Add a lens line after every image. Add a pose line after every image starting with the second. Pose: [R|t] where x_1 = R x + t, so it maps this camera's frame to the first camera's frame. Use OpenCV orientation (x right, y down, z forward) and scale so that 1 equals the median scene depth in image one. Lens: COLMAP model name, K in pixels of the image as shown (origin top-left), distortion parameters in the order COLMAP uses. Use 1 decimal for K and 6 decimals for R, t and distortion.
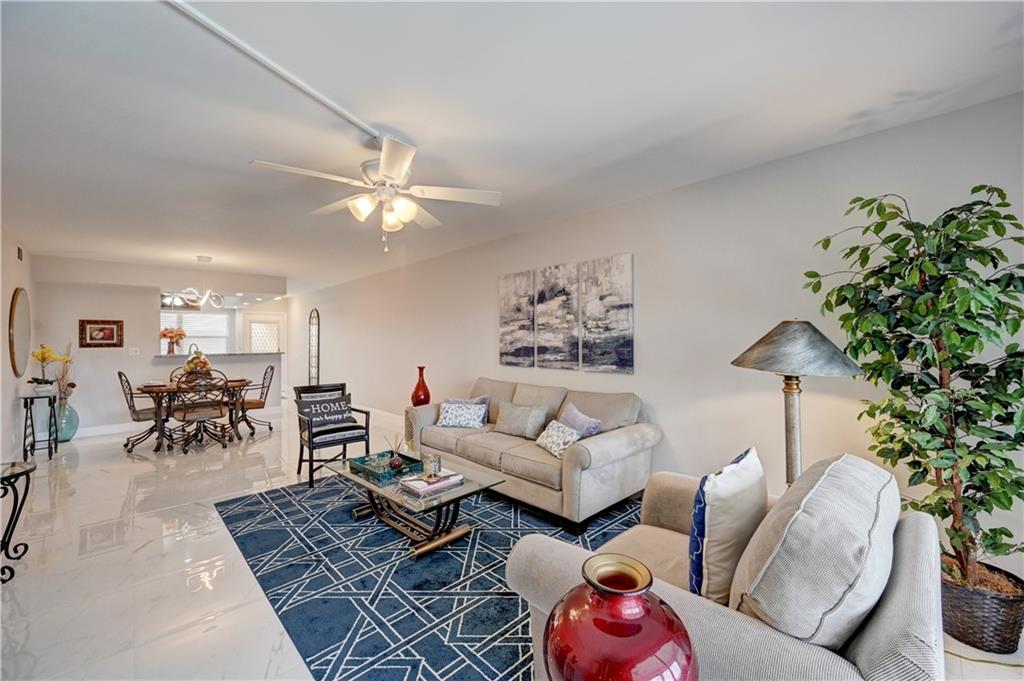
lens RADIAL K [[405.1, 0, 511.7], [0, 405.1, 337.4], [0, 0, 1]] dist [0.002516, 0.000243]
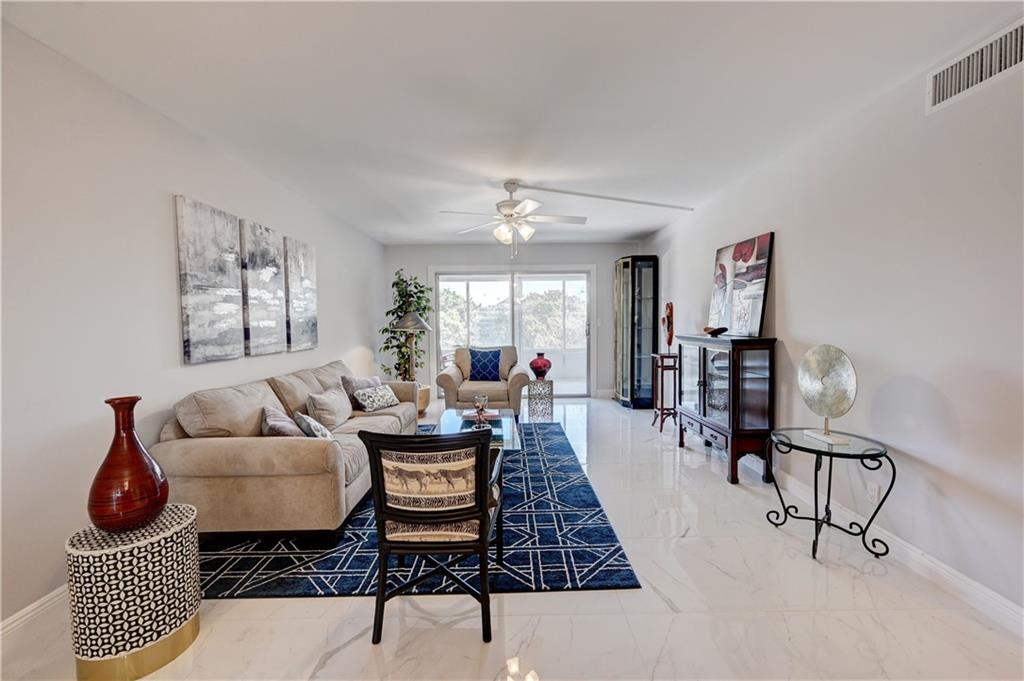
lens RADIAL K [[414.5, 0, 515.1], [0, 414.5, 338.4], [0, 0, 1]] dist [-0.000957, -0.000068]
pose [[-0.732779, -0.014297, 0.680316, -0.823402], [0.011471, 0.999378, 0.033358, 0.022915], [-0.680370, 0.032247, -0.732159, 1.274672]]
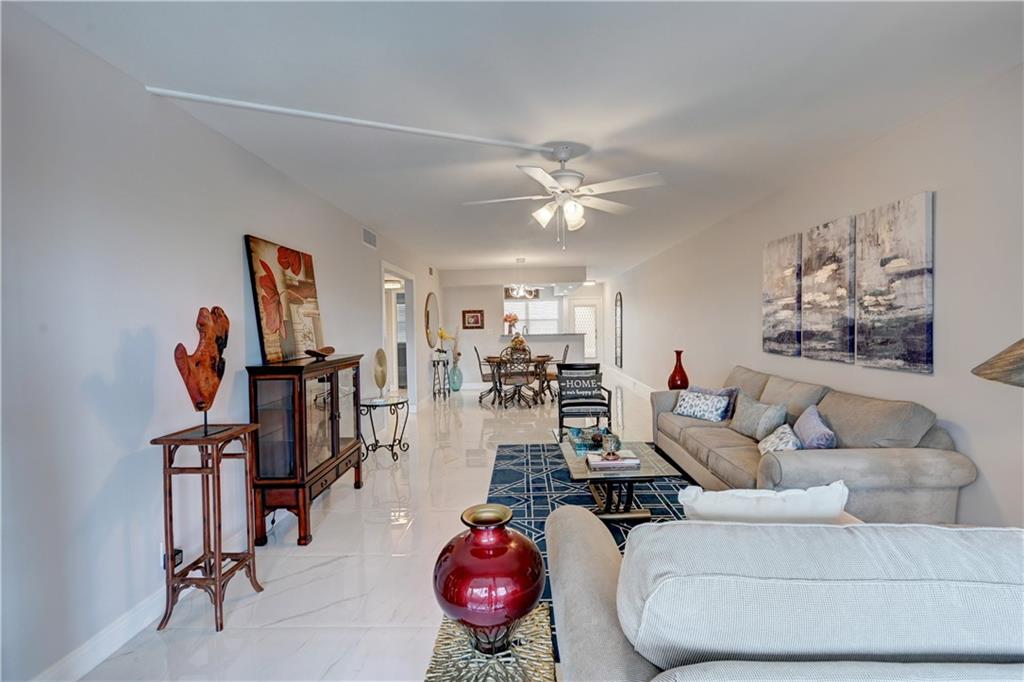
lens RADIAL K [[430.7, 0, 513.3], [0, 430.7, 334.5], [0, 0, 1]] dist [0.001108, 0.000182]
pose [[0.708267, 0.010961, -0.705860, 0.266854], [0.020115, 0.999160, 0.035699, -0.011948], [0.705658, -0.039483, 0.707451, 0.017223]]
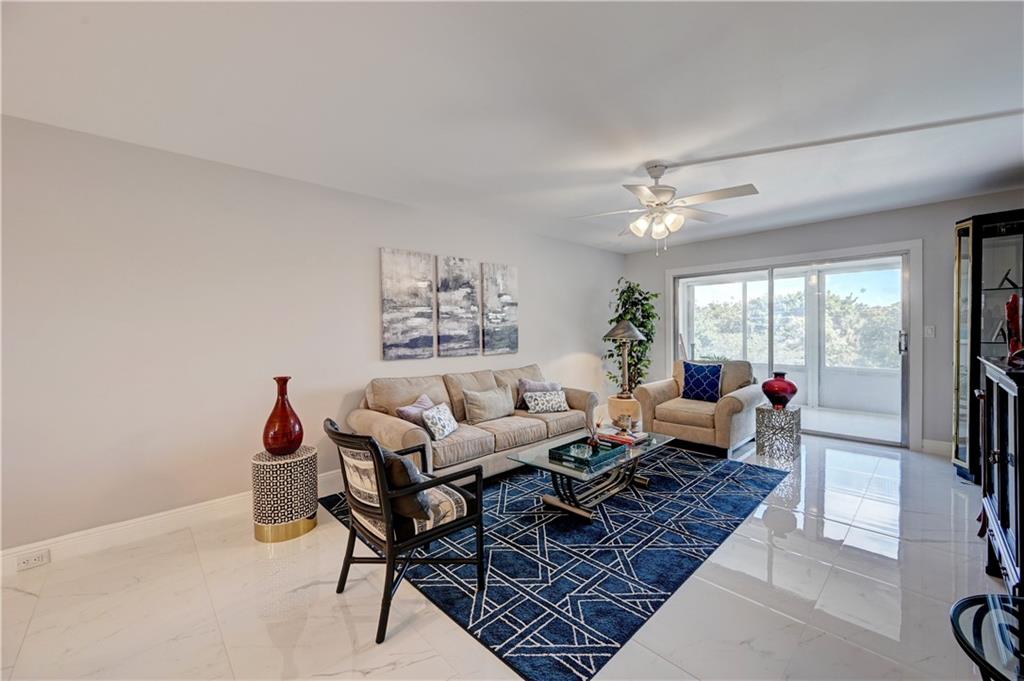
lens RADIAL K [[403.9, 0, 515.7], [0, 403.9, 338.1], [0, 0, 1]] dist [0.001109, -0.000027]
pose [[-0.004217, -0.010840, 0.999932, -0.941464], [0.004054, 0.999933, 0.010857, 0.019611], [-0.999983, 0.004100, -0.004173, 0.860796]]
